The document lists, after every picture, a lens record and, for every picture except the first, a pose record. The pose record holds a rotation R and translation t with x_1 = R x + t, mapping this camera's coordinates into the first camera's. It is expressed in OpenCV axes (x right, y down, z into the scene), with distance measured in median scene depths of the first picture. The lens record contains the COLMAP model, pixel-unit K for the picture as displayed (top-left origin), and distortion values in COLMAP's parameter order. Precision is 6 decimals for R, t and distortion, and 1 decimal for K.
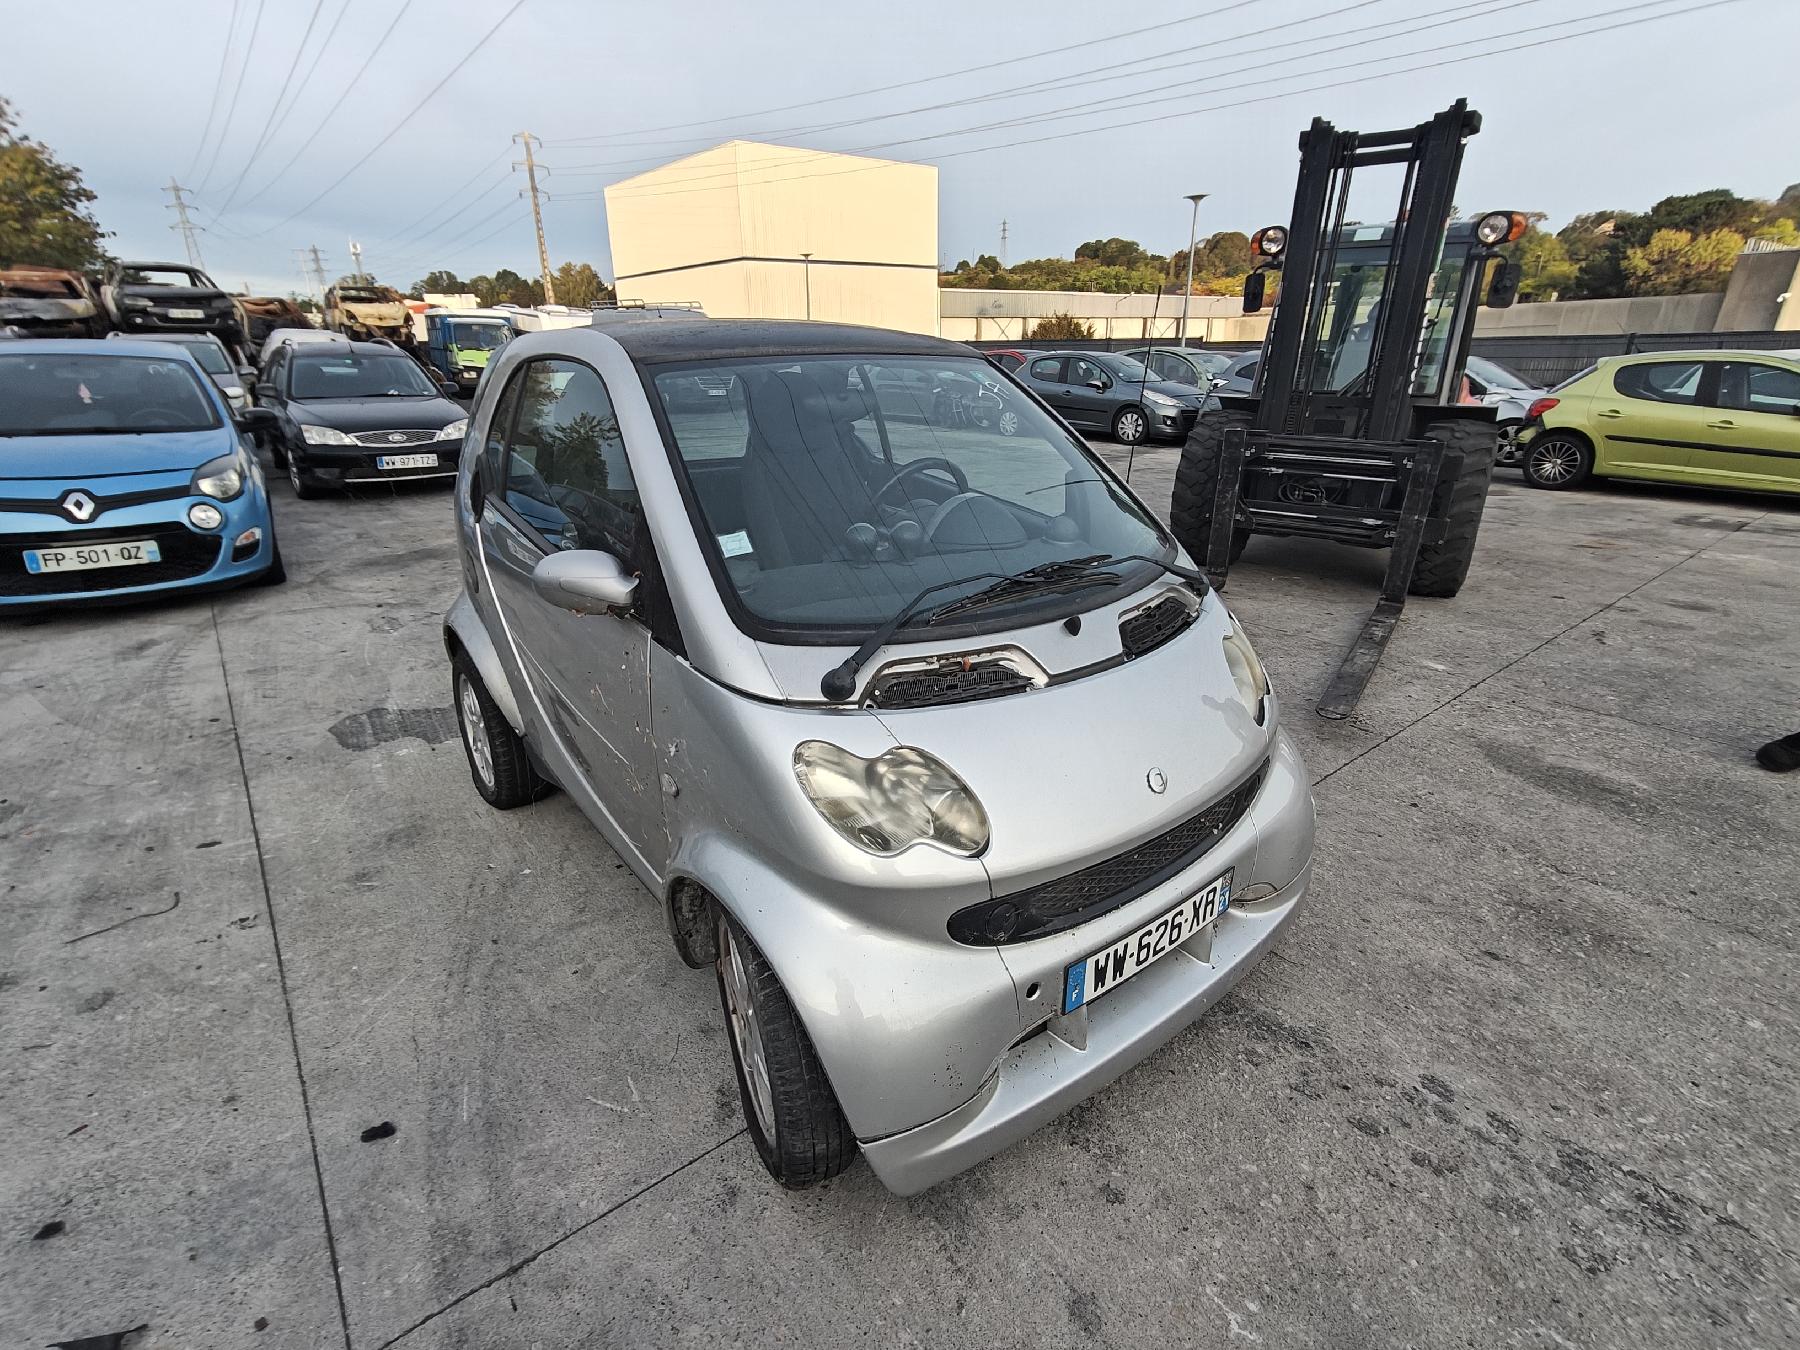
lens RADIAL K [[845.6, 0, 845.5], [0, 845.6, 714.0], [0, 0, 1]] dist [-0.016629, 0.013990]
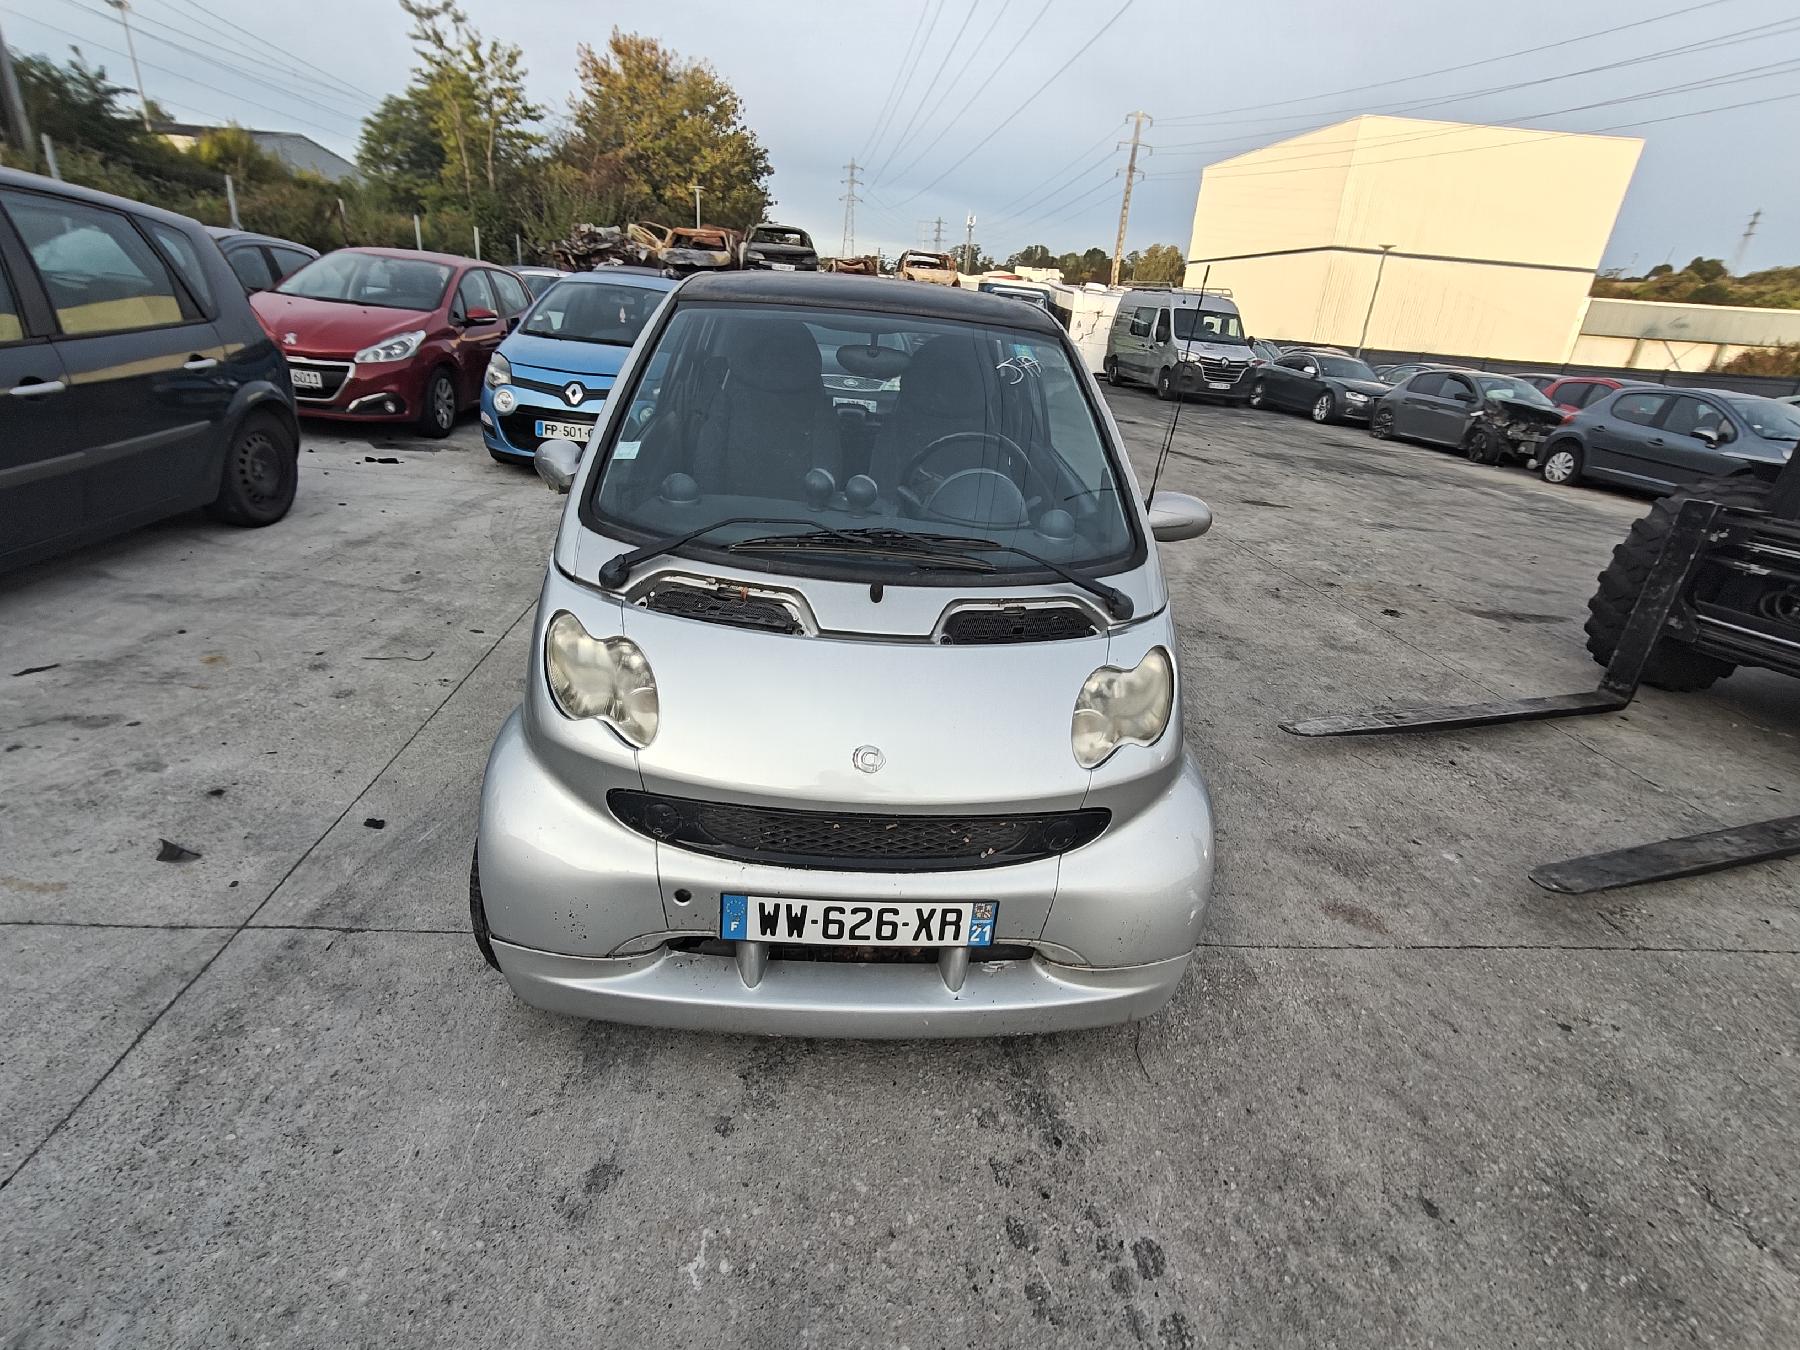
lens RADIAL K [[845.6, 0, 871.2], [0, 845.6, 715.6], [0, 0, 1]] dist [-0.016629, 0.013990]
pose [[0.832982, 0.306238, -0.460824, 0.285249], [-0.297852, 0.950074, 0.092971, -0.021205], [0.466288, 0.059814, 0.882609, 0.050091]]
